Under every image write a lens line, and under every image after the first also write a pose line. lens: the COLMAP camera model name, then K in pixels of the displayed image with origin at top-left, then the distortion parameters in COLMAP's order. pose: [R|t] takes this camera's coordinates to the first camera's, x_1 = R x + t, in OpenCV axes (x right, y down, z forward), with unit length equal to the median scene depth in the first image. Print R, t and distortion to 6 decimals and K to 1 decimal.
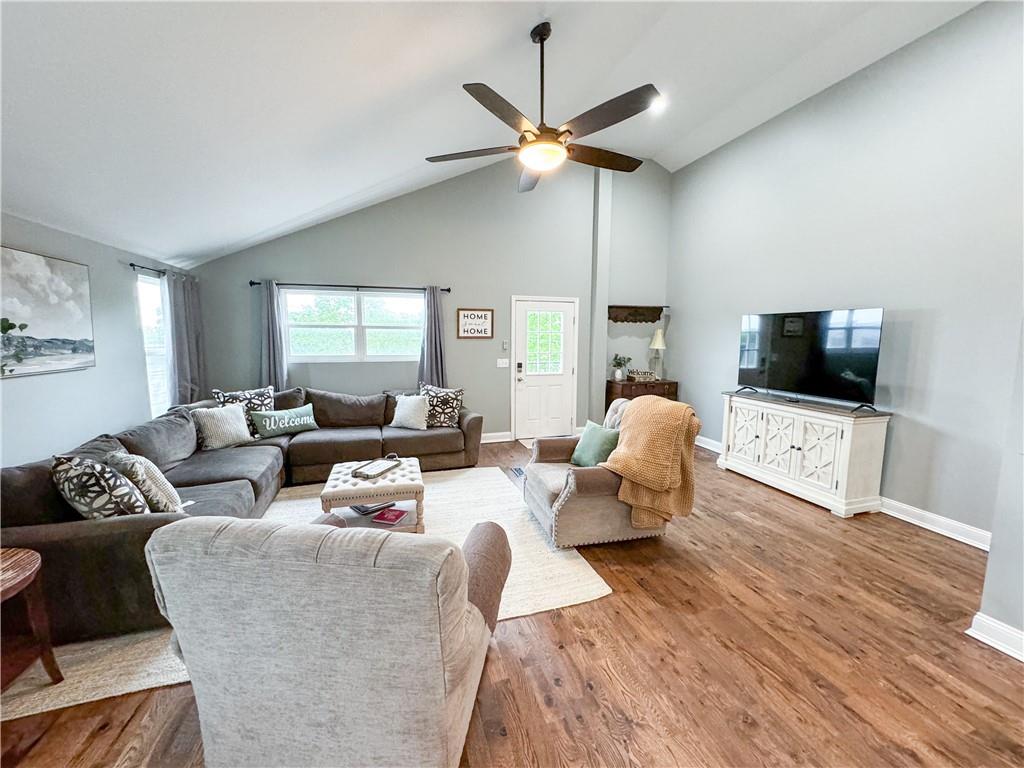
lens RADIAL K [[406.8, 0, 511.5], [0, 406.8, 381.8], [0, 0, 1]] dist [-0.000476, -0.000302]
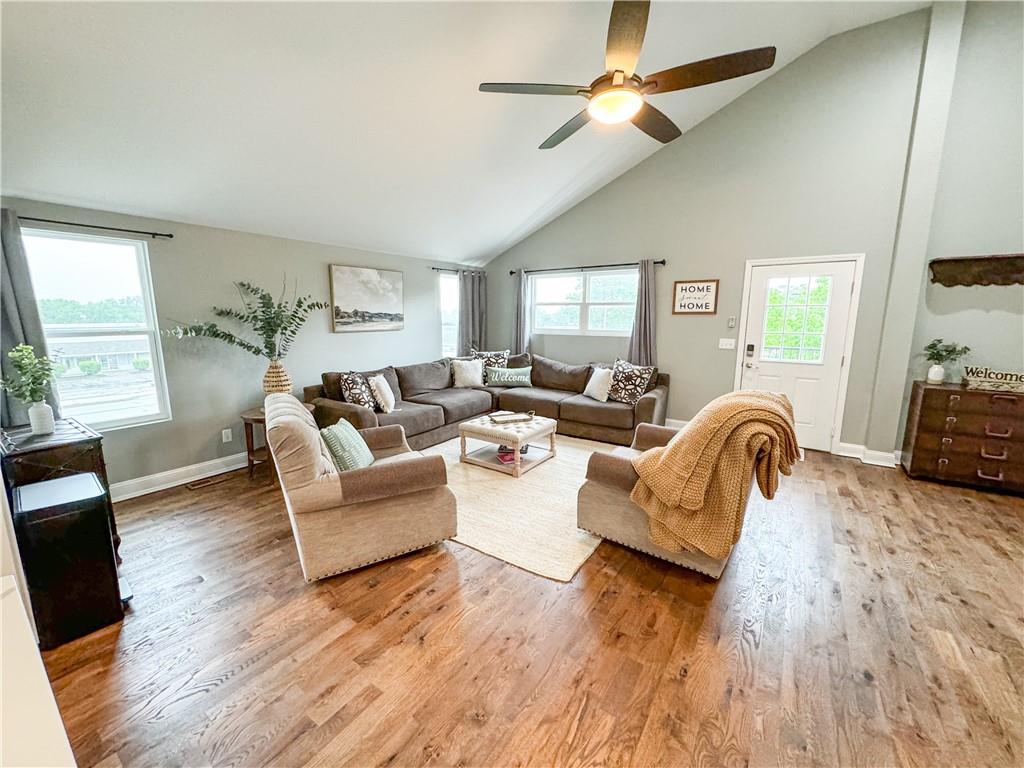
lens RADIAL K [[406.8, 0, 513.1], [0, 406.8, 383.2], [0, 0, 1]] dist [-0.000476, -0.000302]
pose [[0.623217, 0.126088, -0.771817, 0.433834], [-0.087586, 0.991962, 0.091329, -0.004436], [0.777129, 0.010682, 0.629251, 0.162365]]
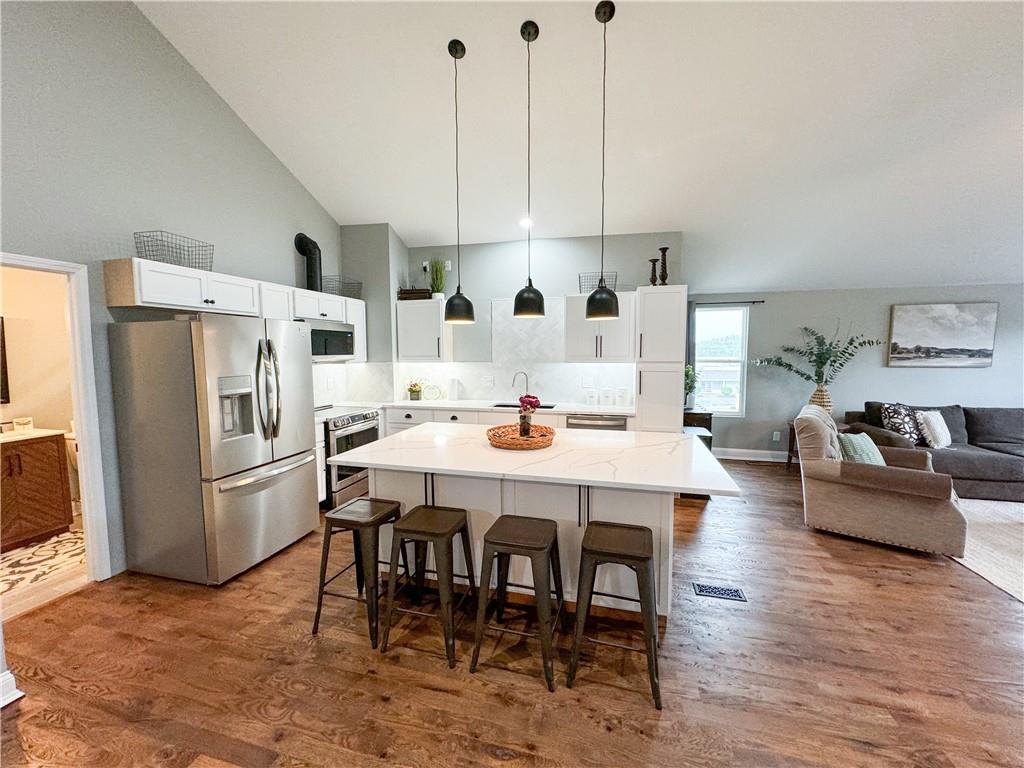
lens RADIAL K [[406.8, 0, 512.1], [0, 406.8, 383.2], [0, 0, 1]] dist [-0.000476, -0.000302]
pose [[-0.528838, 0.064167, -0.846293, 0.807727], [-0.097352, 0.985970, 0.135591, -0.004870], [0.843121, 0.154095, -0.515172, 0.169989]]
